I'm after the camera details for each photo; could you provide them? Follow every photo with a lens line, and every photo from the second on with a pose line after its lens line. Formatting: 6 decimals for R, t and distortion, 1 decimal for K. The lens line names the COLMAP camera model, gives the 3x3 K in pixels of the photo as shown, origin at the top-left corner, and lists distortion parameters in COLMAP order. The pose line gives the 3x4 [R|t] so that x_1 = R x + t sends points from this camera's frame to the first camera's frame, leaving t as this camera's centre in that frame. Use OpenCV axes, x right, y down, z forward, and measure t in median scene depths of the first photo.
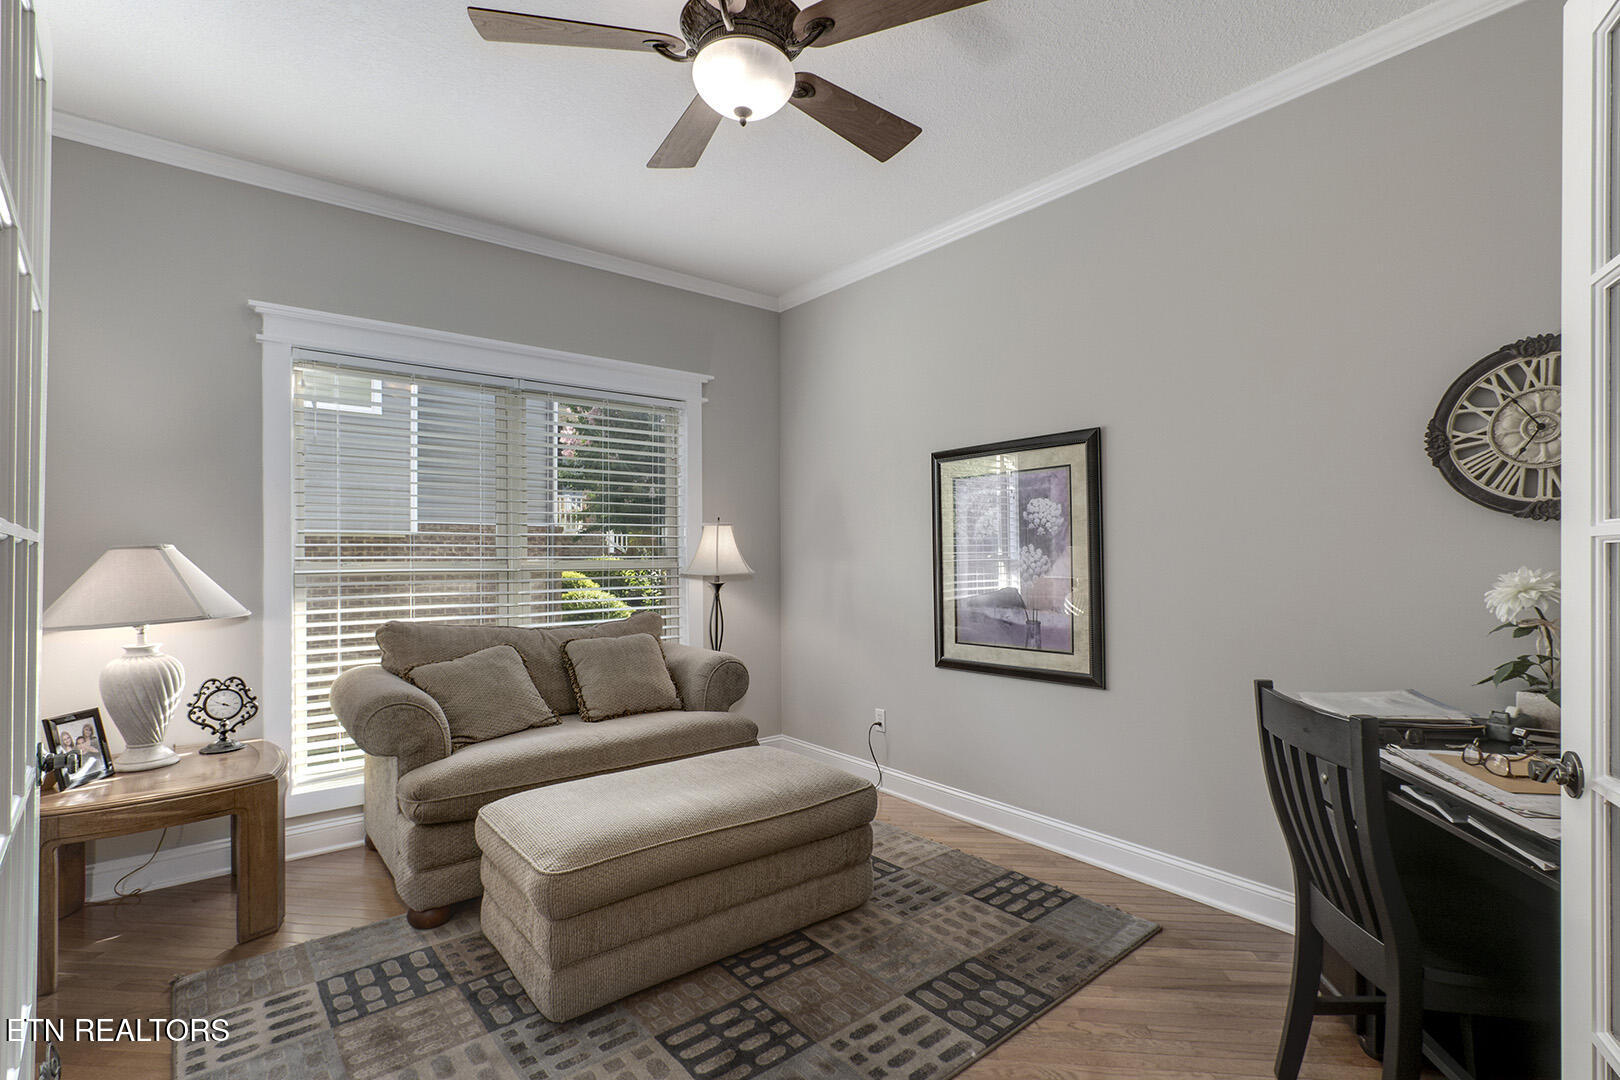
lens RADIAL K [[762.6, 0, 813.2], [0, 762.6, 541.4], [0, 0, 1]] dist [-0.014438, 0.000370]
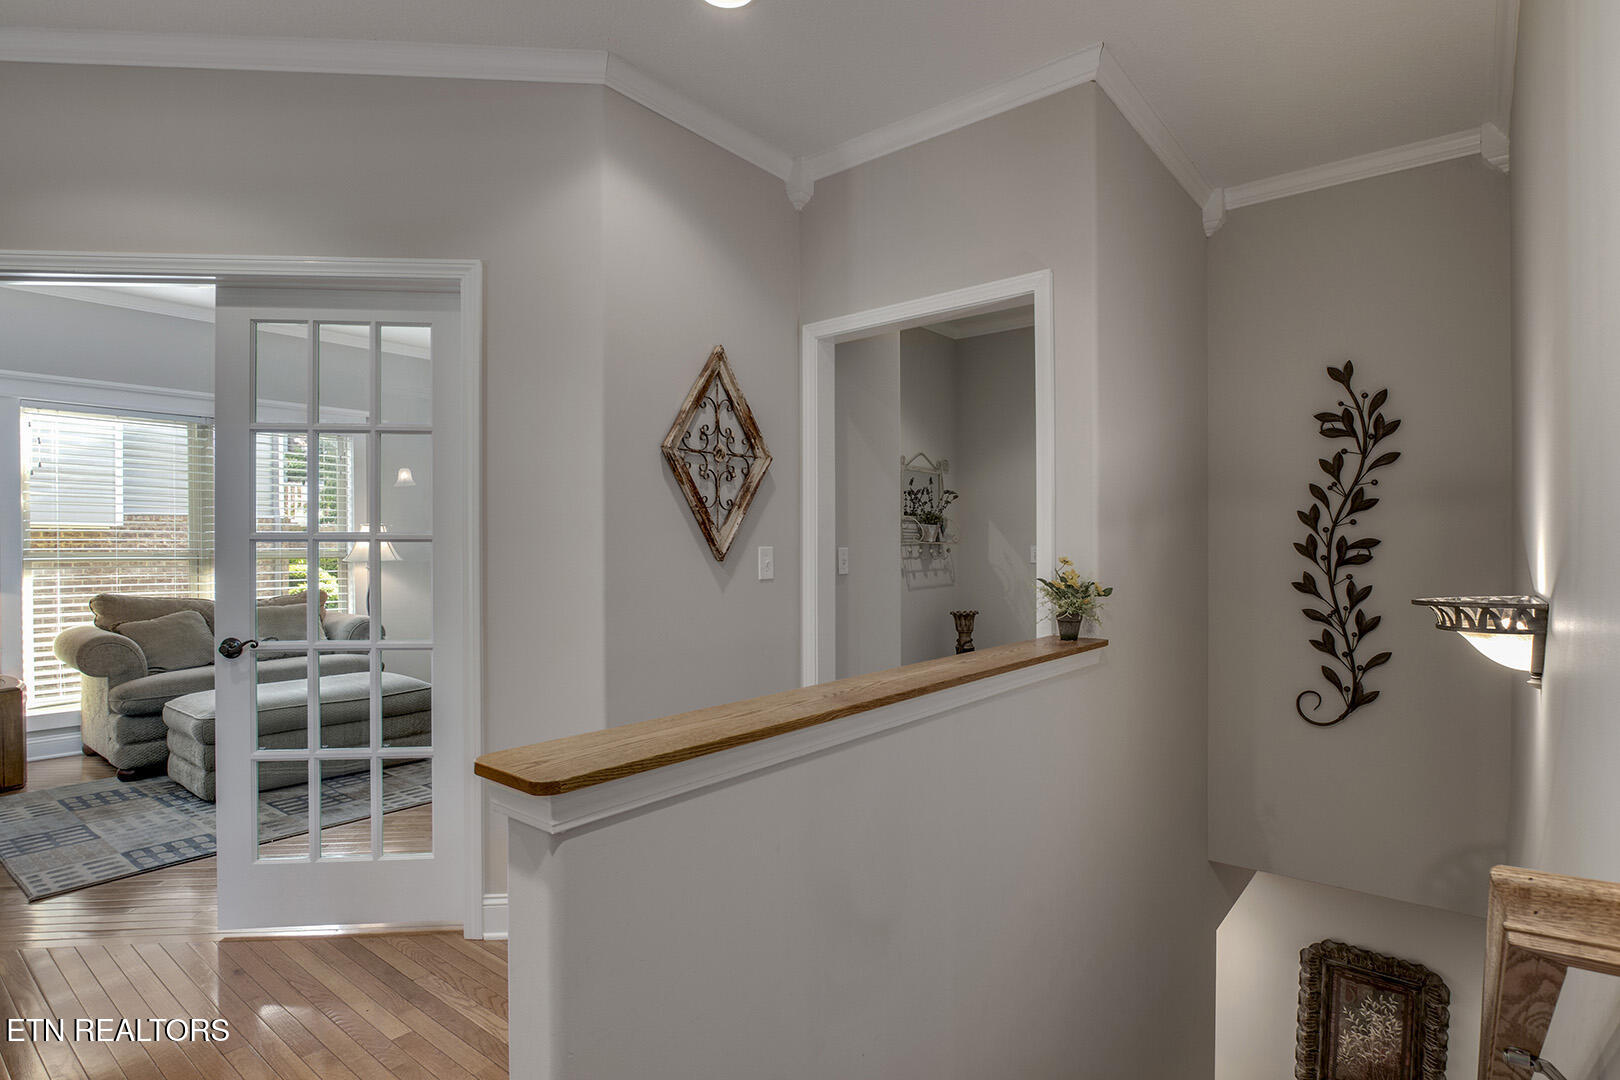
lens RADIAL K [[834.1, 0, 807.6], [0, 834.1, 547.1], [0, 0, 1]] dist [-0.024611, 0.001772]
pose [[0.977056, 0.000461, 0.212980, 0.499818], [-0.004228, 0.999843, 0.017234, -0.016939], [-0.212939, -0.017739, 0.976904, -0.951349]]
